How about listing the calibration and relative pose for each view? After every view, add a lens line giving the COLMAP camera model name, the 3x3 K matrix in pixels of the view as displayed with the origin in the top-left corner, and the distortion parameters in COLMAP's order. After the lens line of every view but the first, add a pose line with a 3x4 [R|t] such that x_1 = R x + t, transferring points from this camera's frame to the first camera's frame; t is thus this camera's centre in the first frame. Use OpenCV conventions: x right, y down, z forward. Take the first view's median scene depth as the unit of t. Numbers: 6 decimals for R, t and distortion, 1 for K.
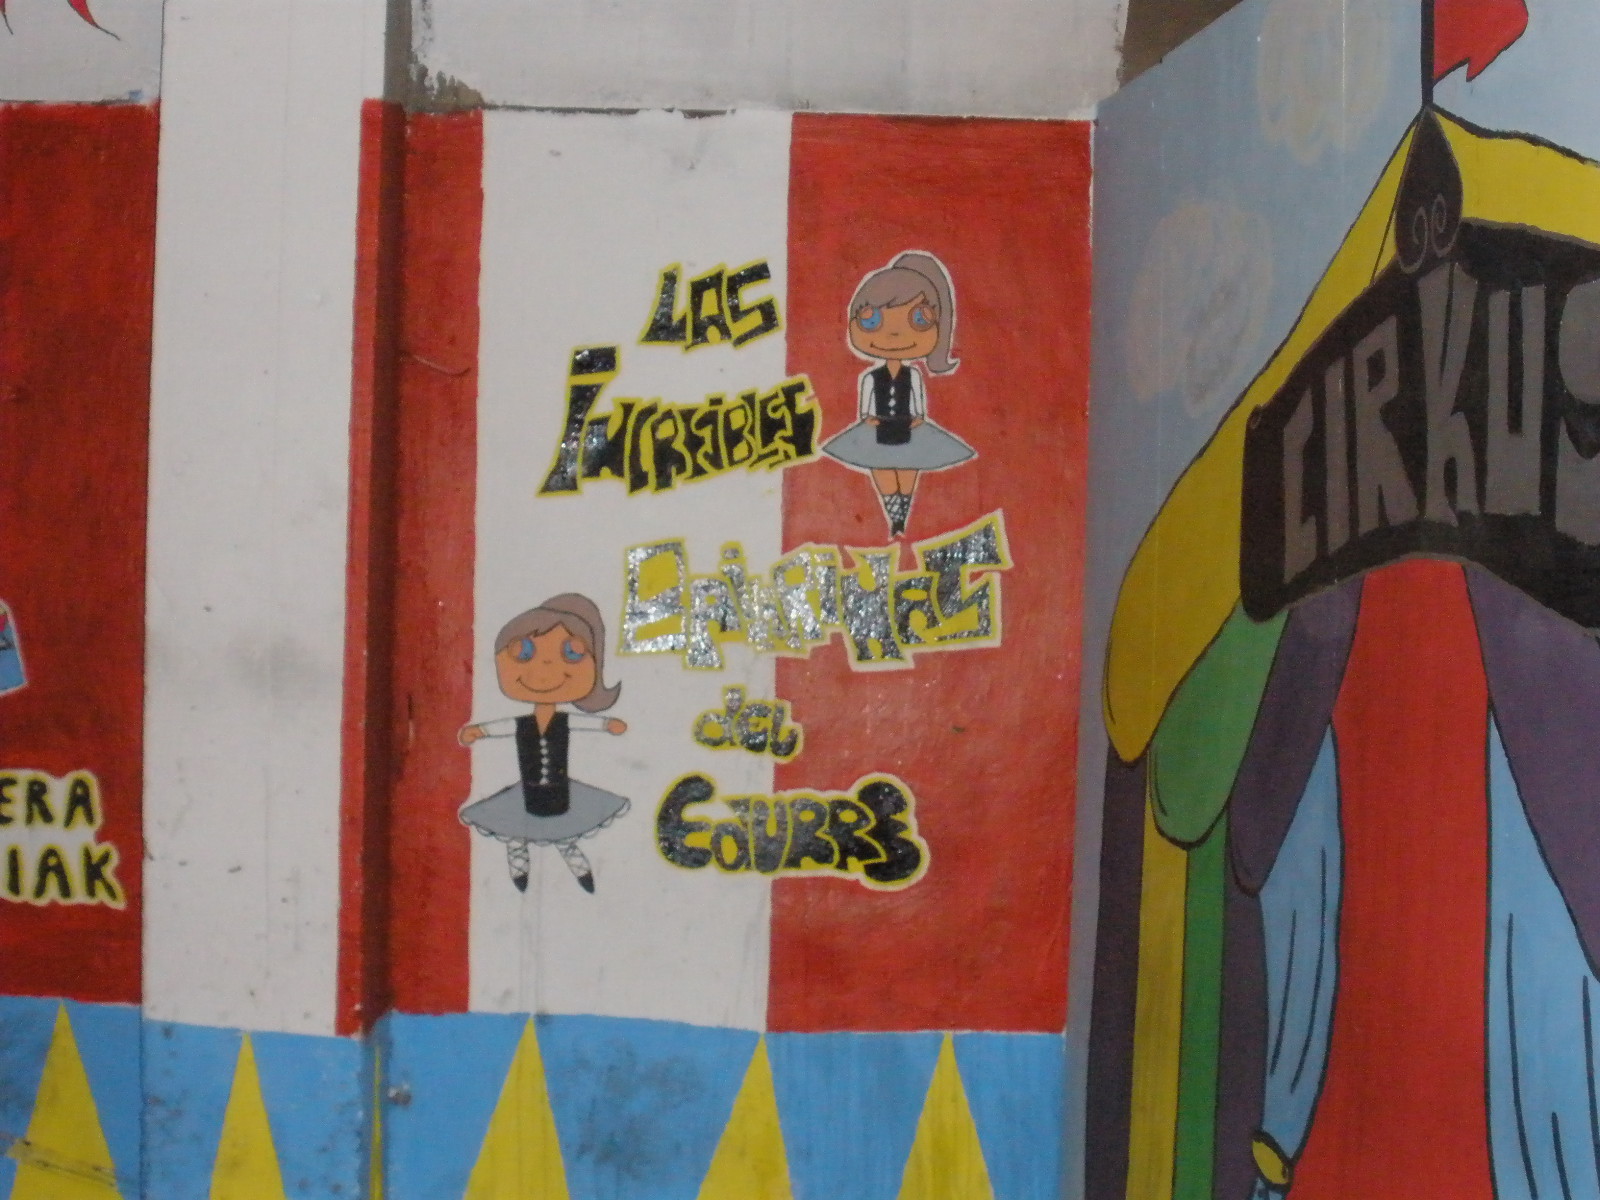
lens RADIAL K [[2427.8, 0, 802.9], [0, 2427.8, 596.6], [0, 0, 1]] dist [-0.230890, 0.000000]
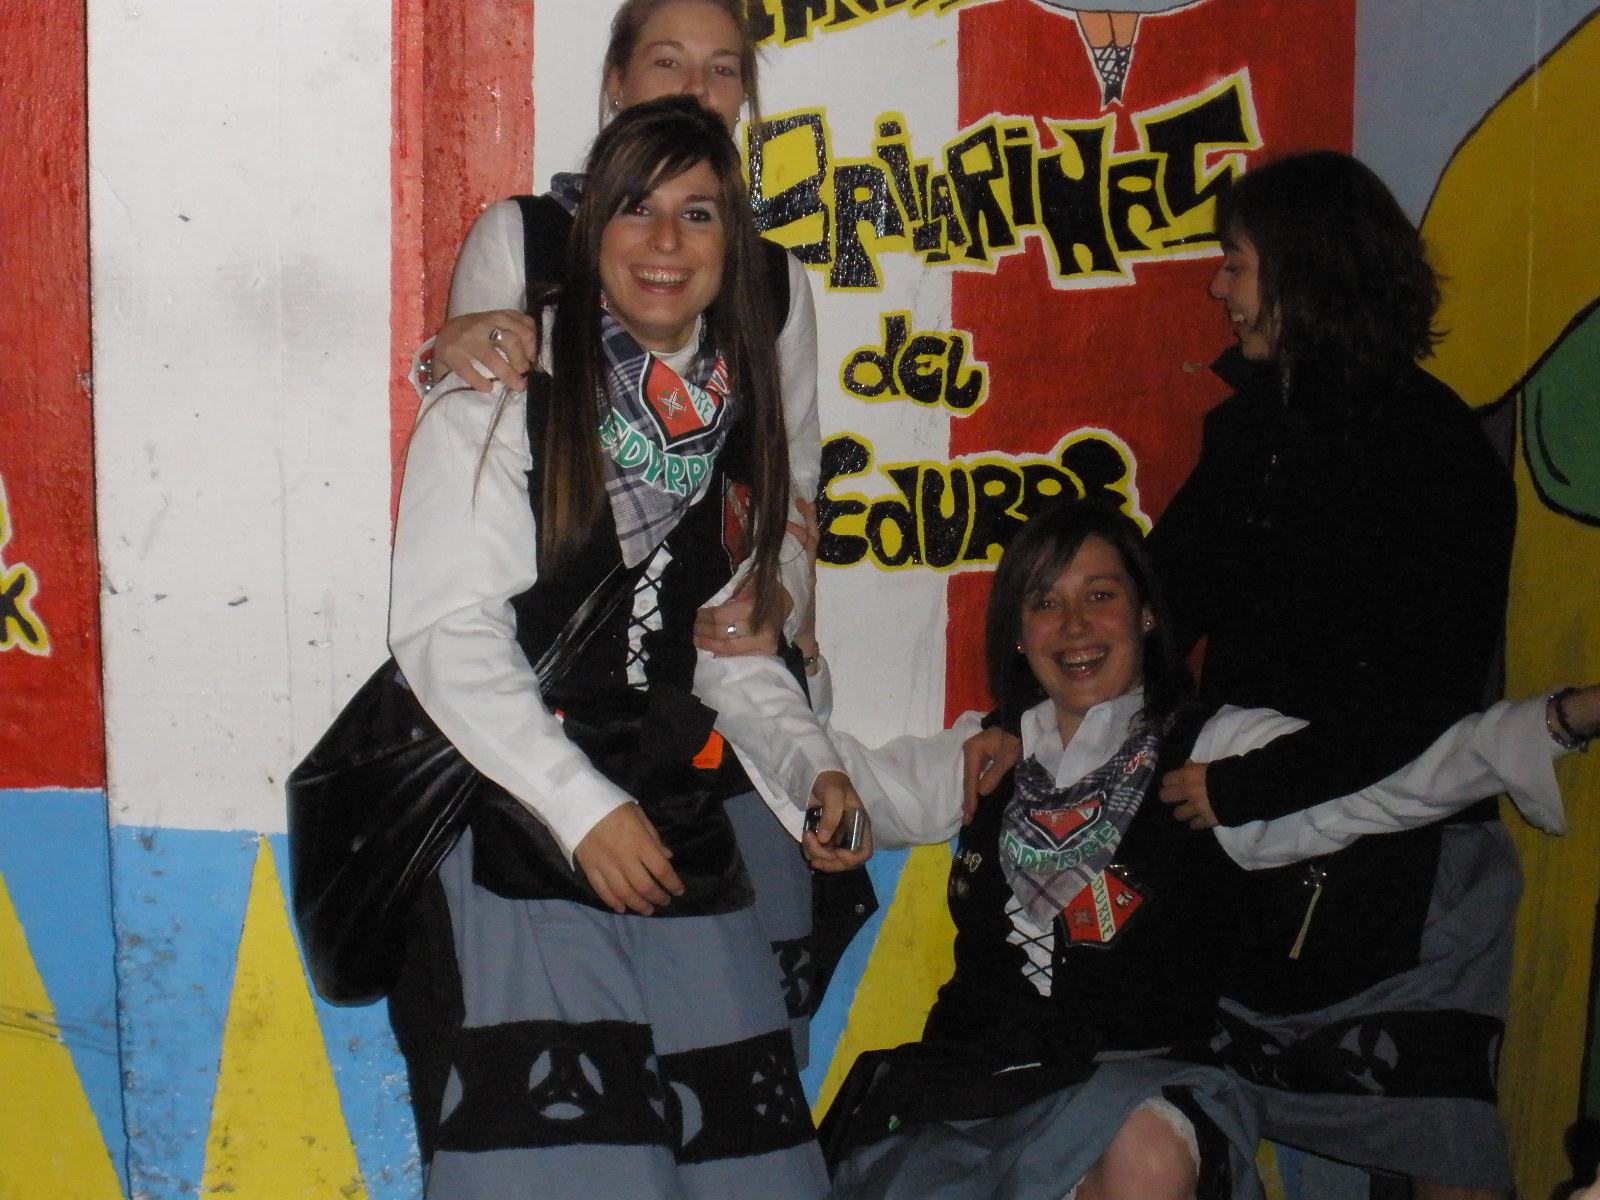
lens RADIAL K [[2427.8, 0, 796.4], [0, 2427.8, 608.1], [0, 0, 1]] dist [-0.230890, 0.000000]
pose [[0.995402, -0.033022, 0.089912, -0.125487], [0.018931, 0.988000, 0.153290, 0.012786], [-0.093895, -0.150883, 0.984082, 0.278252]]
